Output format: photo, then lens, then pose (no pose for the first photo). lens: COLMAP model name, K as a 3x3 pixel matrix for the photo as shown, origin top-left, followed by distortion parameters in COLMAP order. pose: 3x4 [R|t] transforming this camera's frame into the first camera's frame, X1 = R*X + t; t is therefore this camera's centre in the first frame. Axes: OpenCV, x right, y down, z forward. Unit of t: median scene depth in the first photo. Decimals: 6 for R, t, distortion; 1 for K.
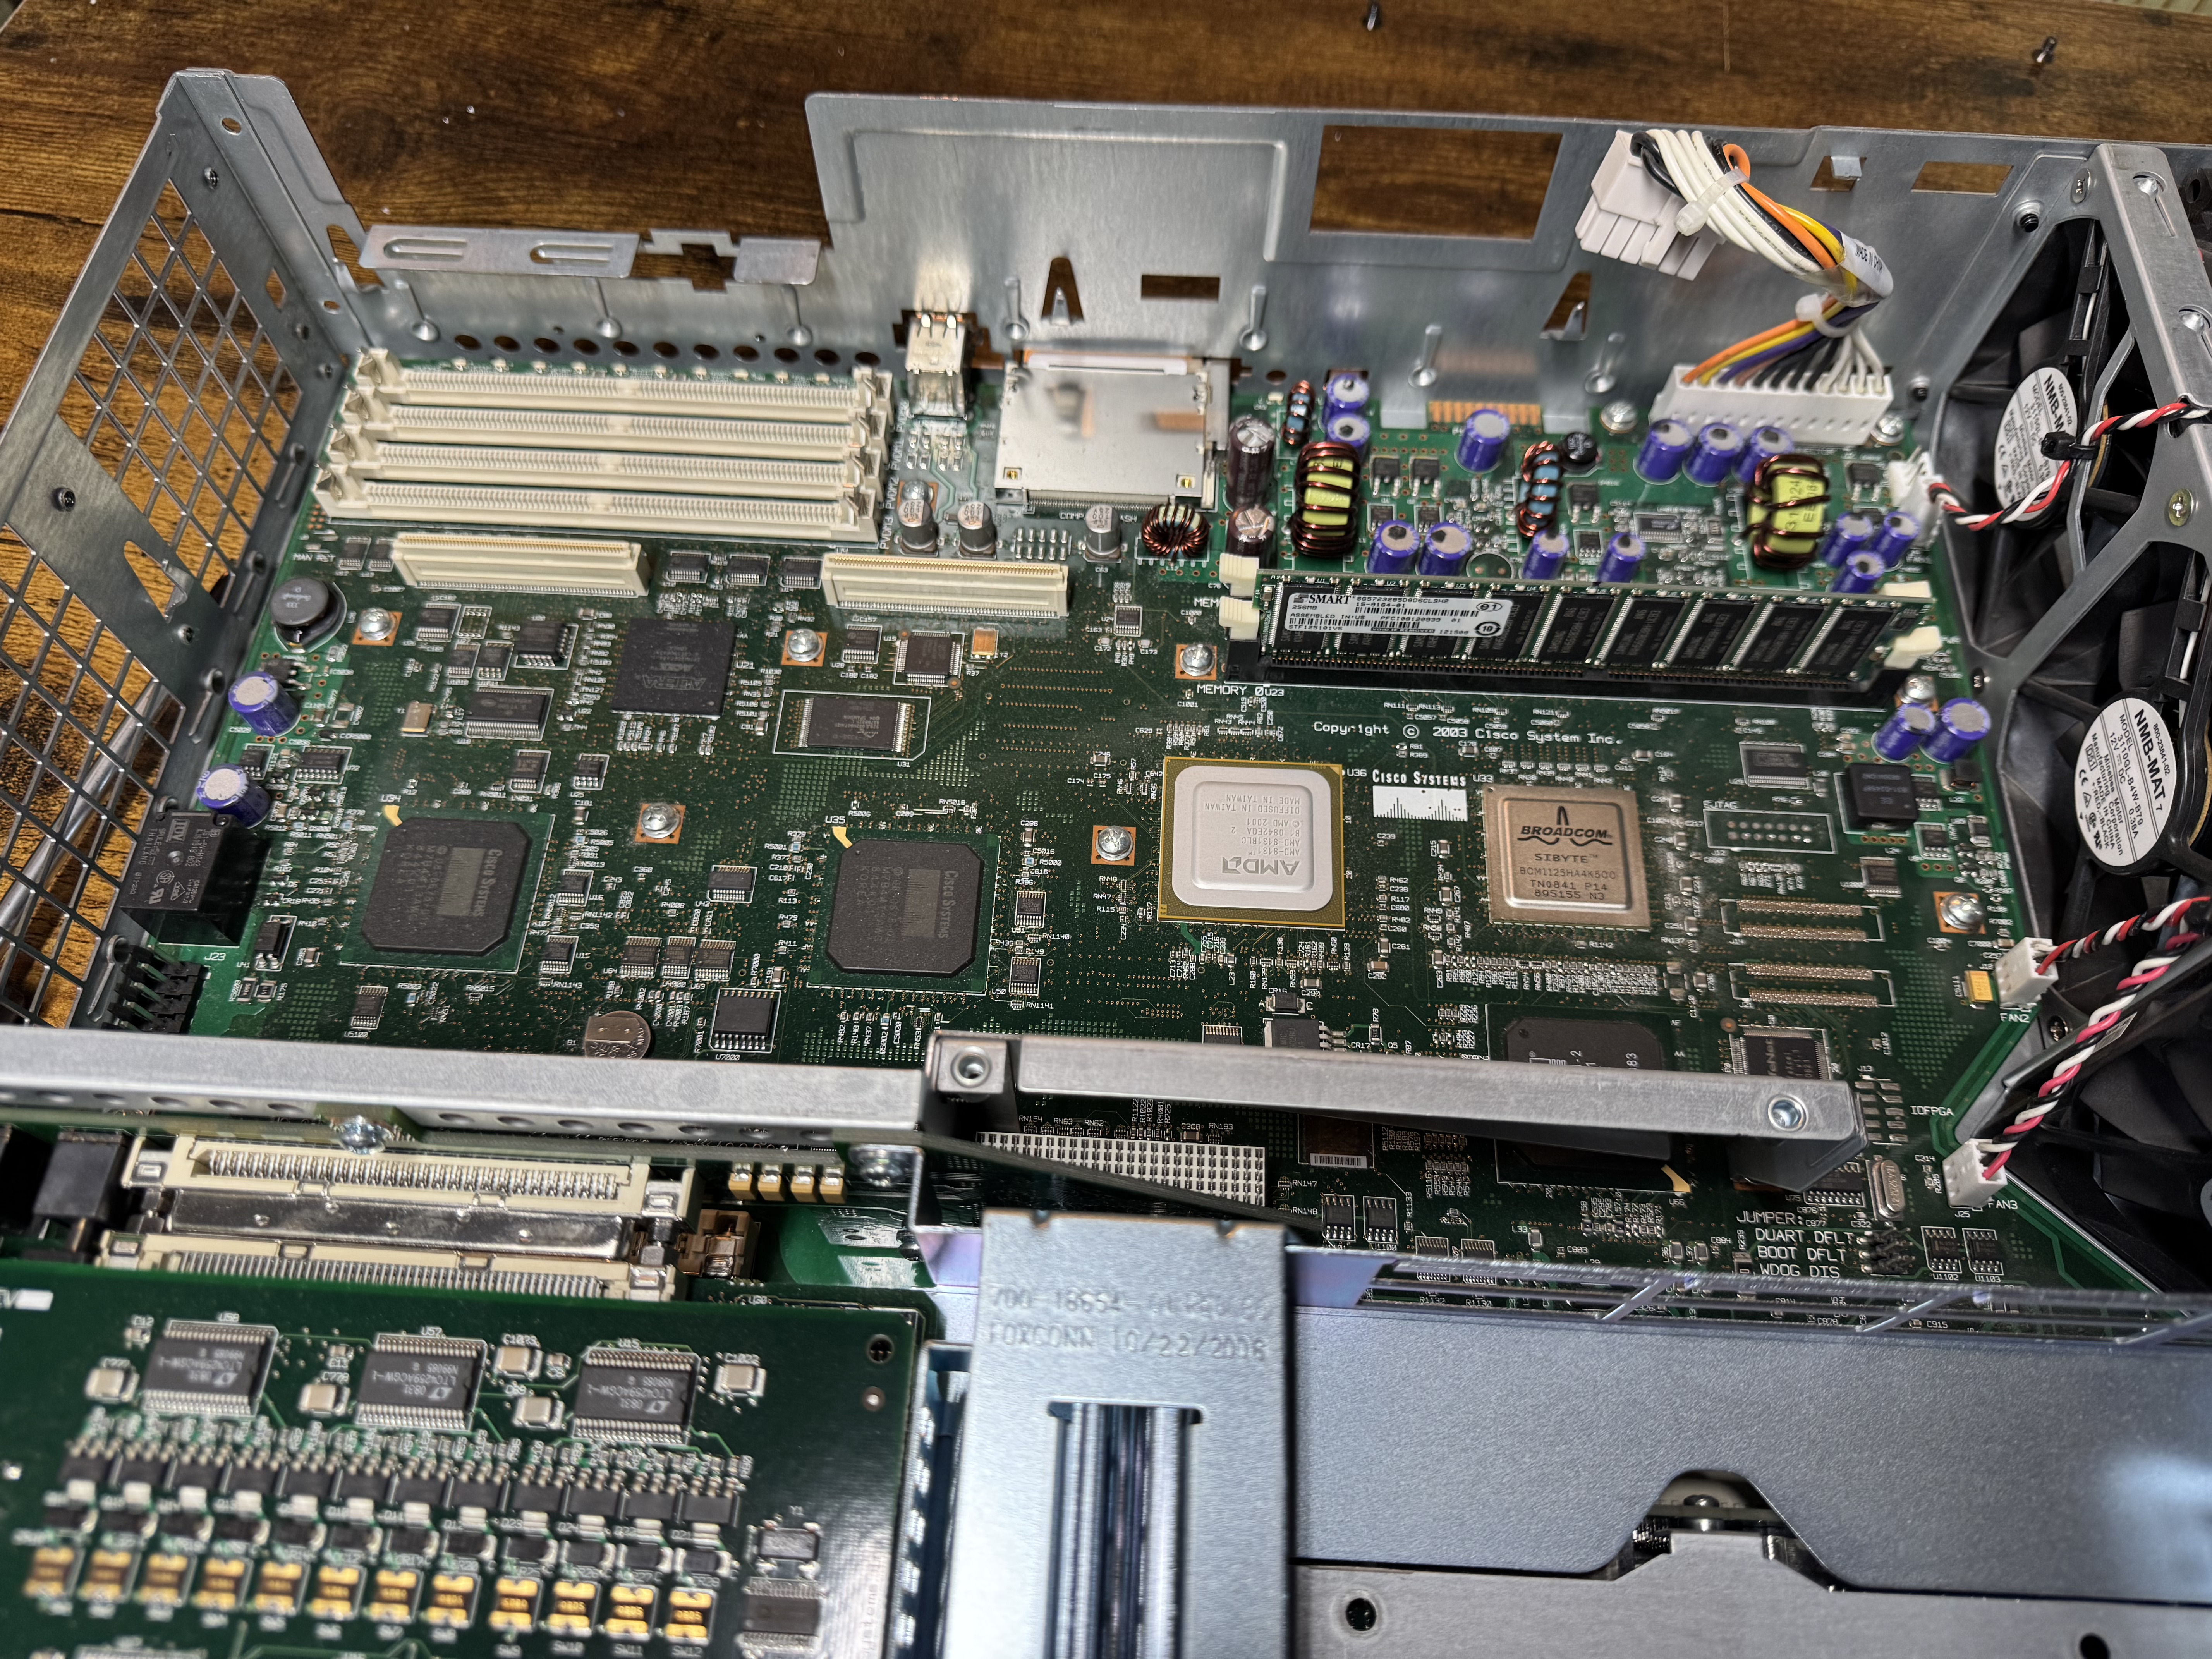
lens RADIAL K [[1572.4, 0, 1102.2], [0, 1572.4, 824.5], [0, 0, 1]] dist [-0.000647, -0.002547]
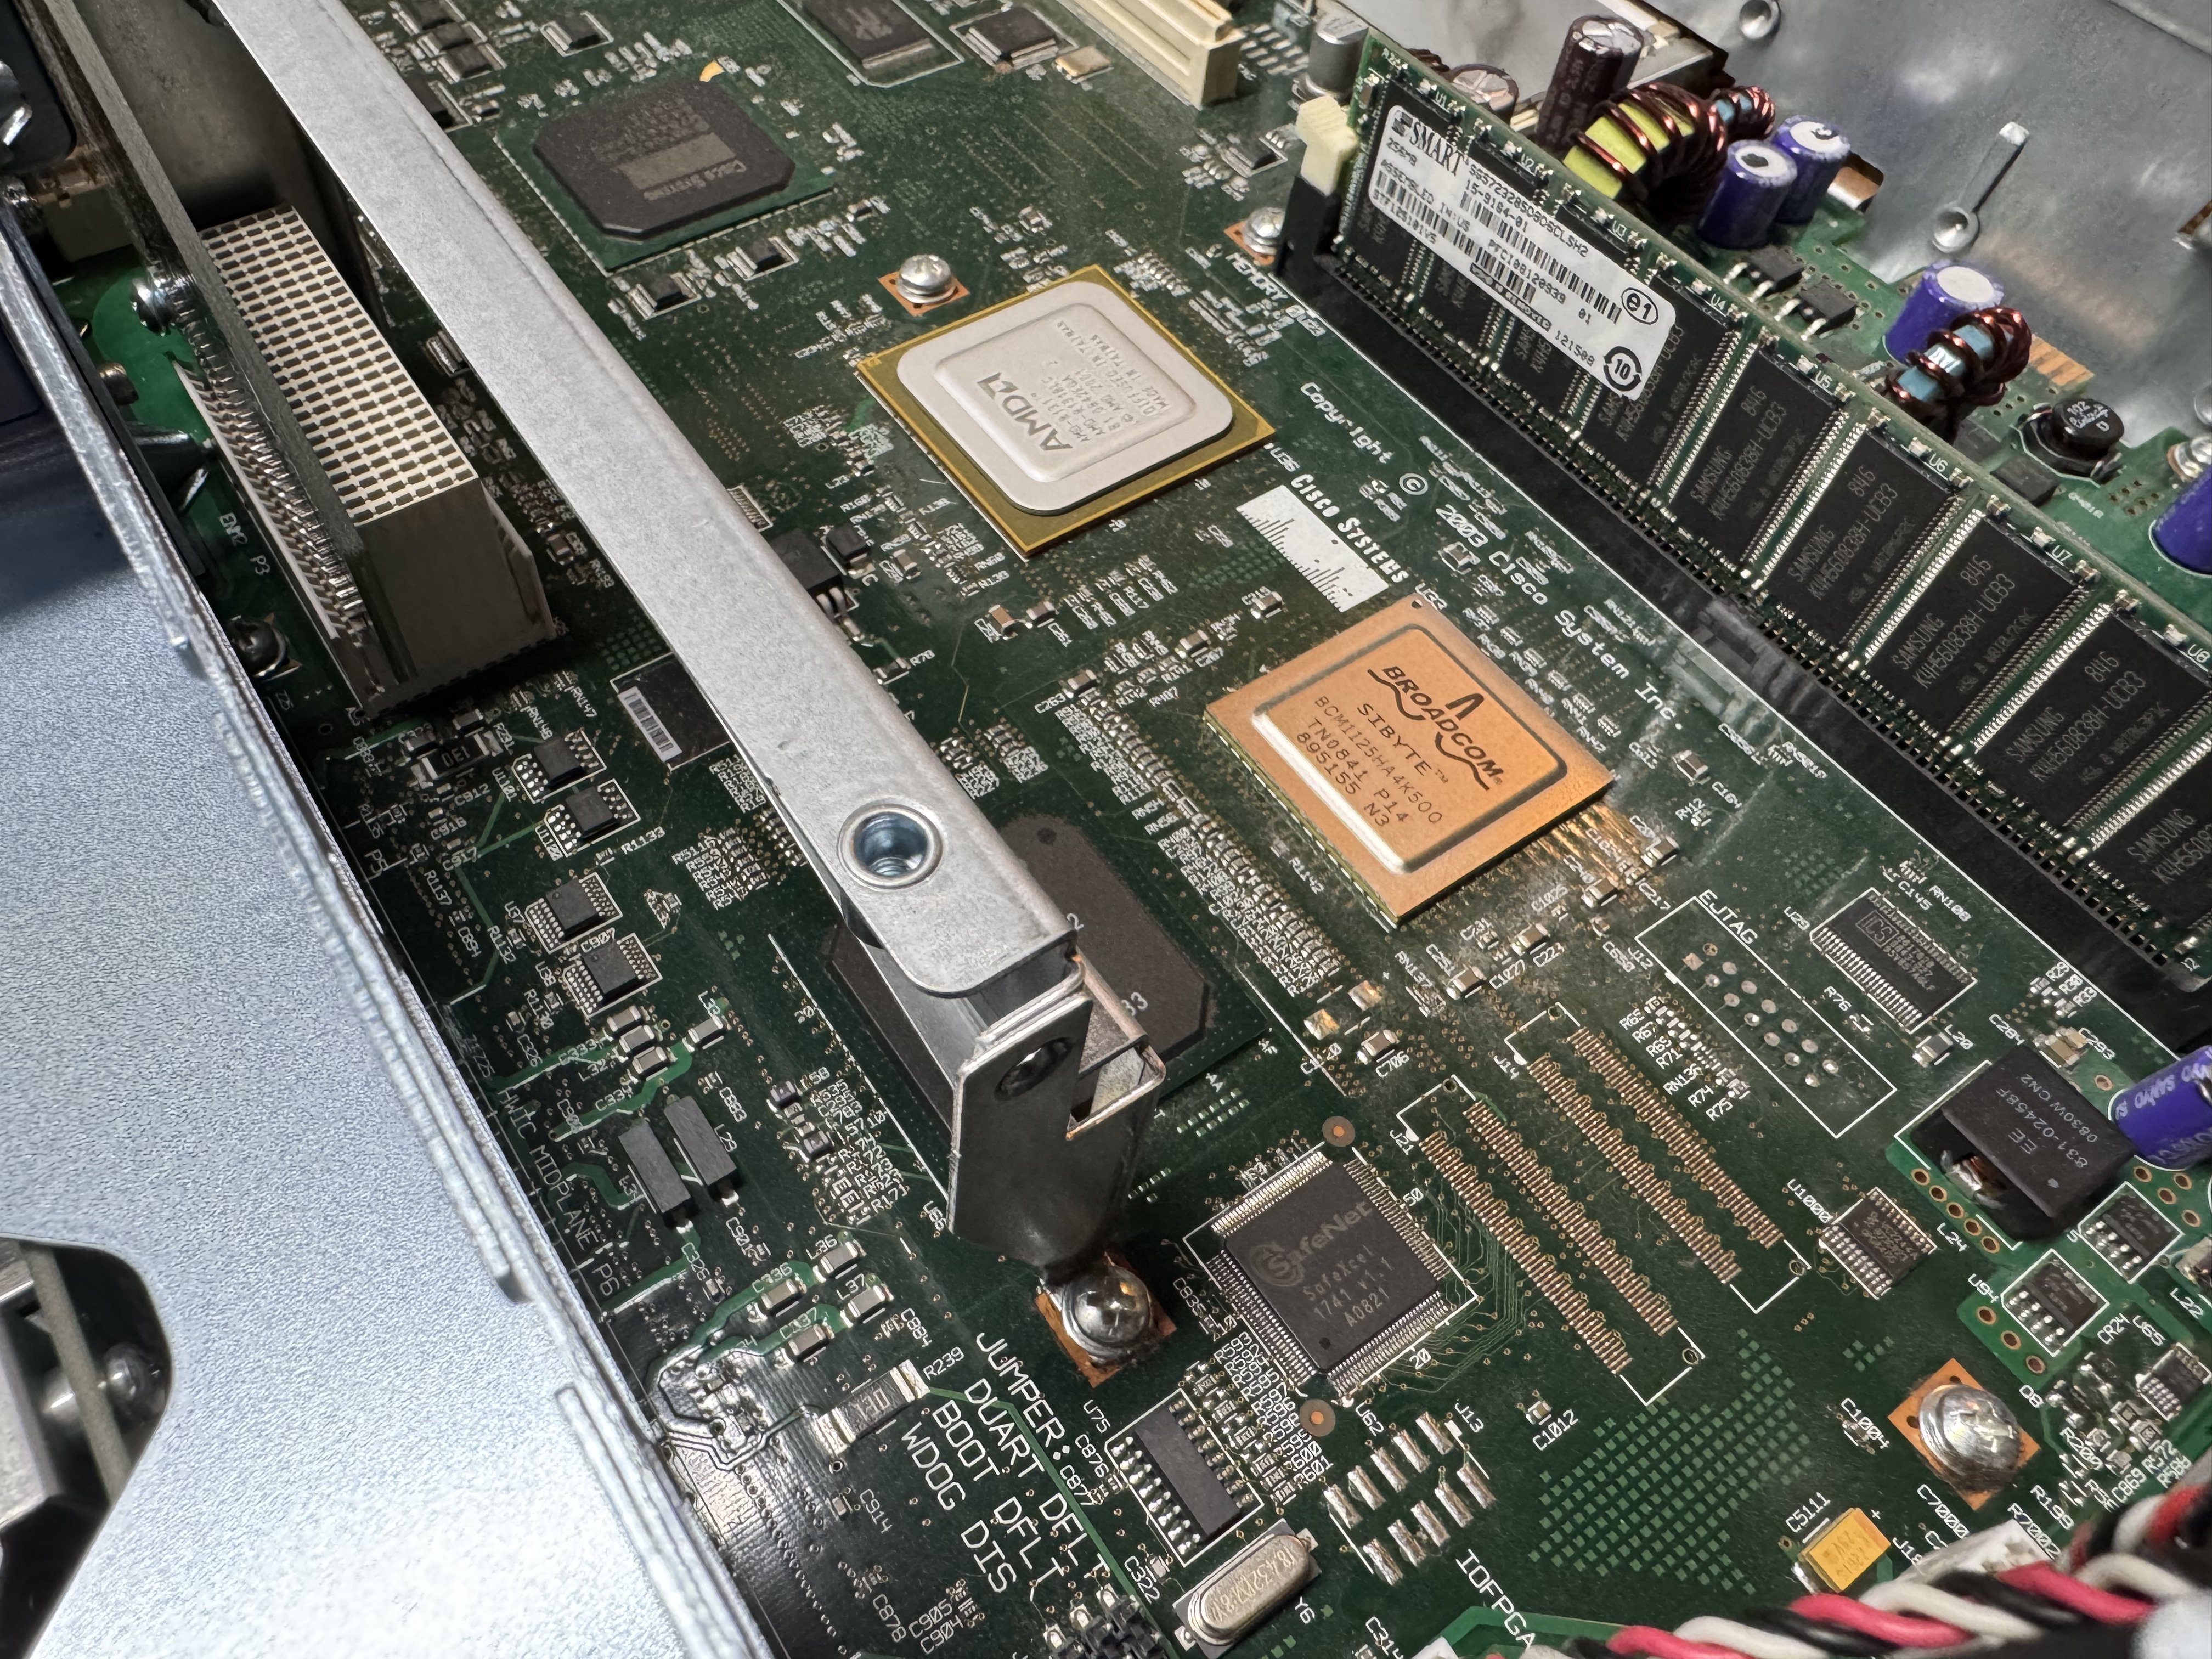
lens RADIAL K [[1595.2, 0, 1016.6], [0, 1595.2, 835.7], [0, 0, 1]] dist [-0.002531, 0.002991]
pose [[0.609747, 0.677368, -0.411560, 0.442834], [-0.725811, 0.685816, 0.053429, 0.103272], [0.318446, 0.266137, 0.909815, 0.475294]]
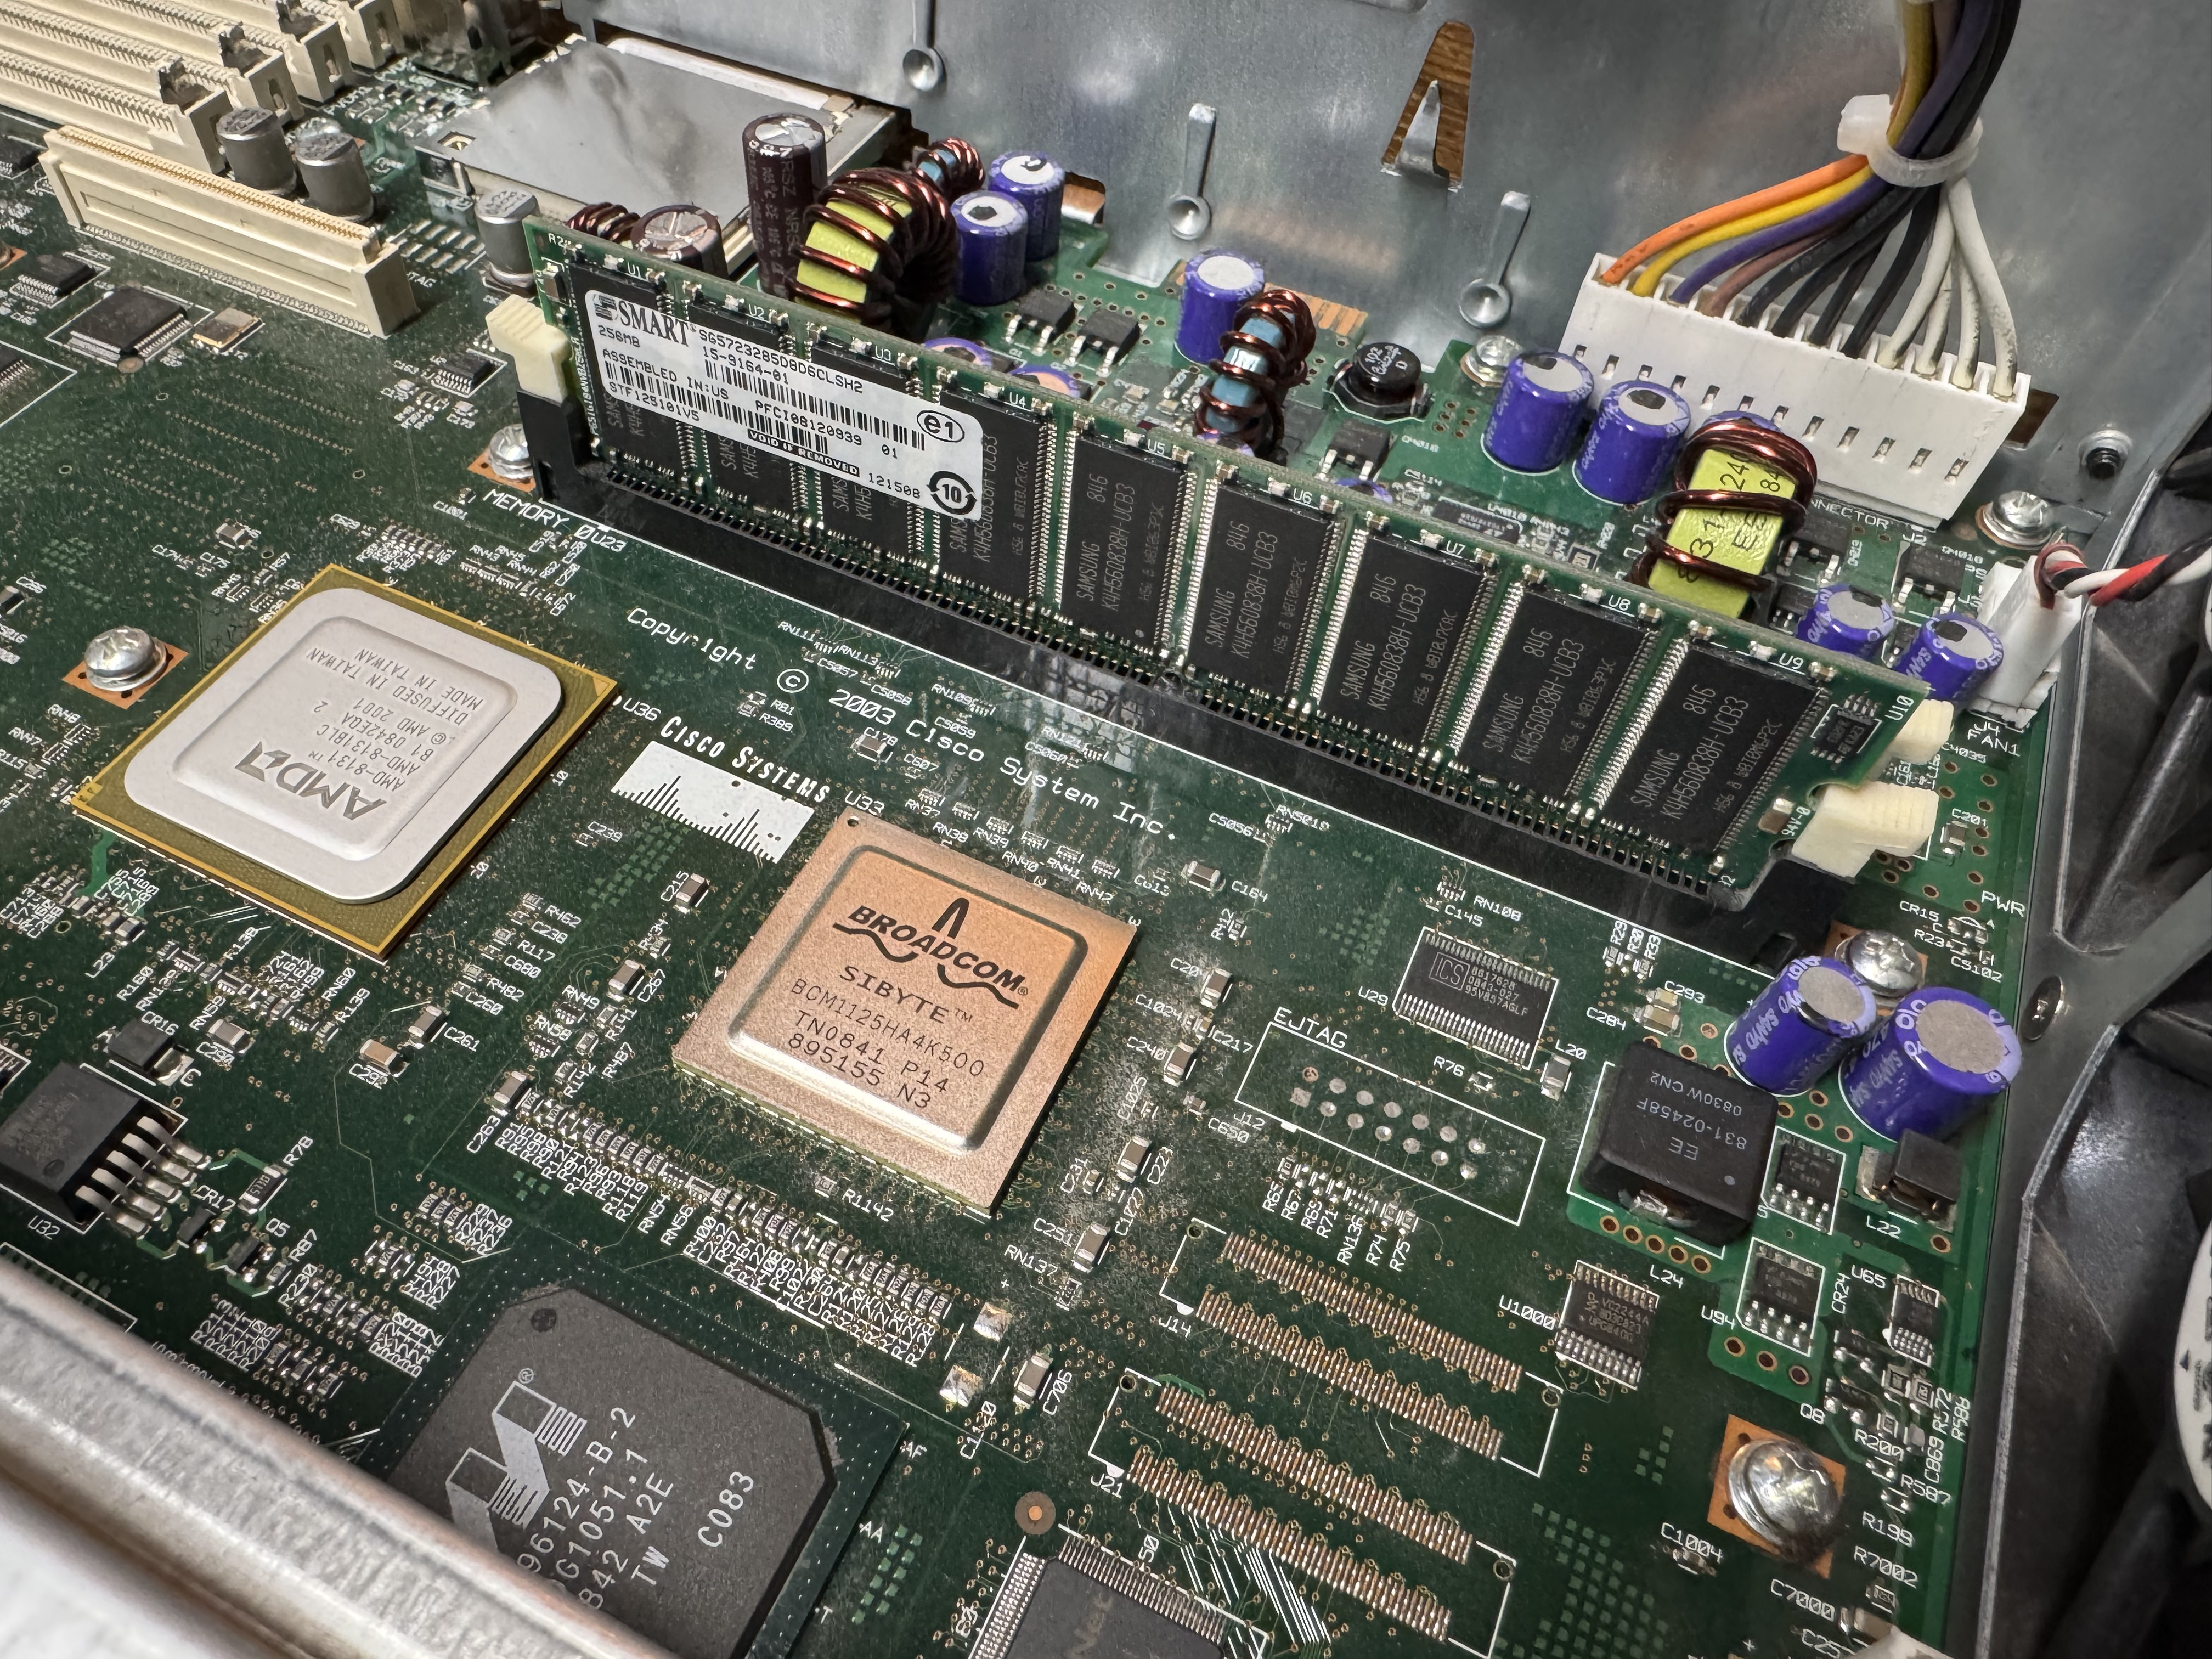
lens RADIAL K [[1572.4, 0, 1023.4], [0, 1572.4, 828.2], [0, 0, 1]] dist [-0.000647, -0.002547]
pose [[0.920284, 0.331756, -0.207402, 0.390124], [-0.363666, 0.920843, -0.140697, 0.026789], [0.144307, 0.204906, 0.968085, 0.555895]]
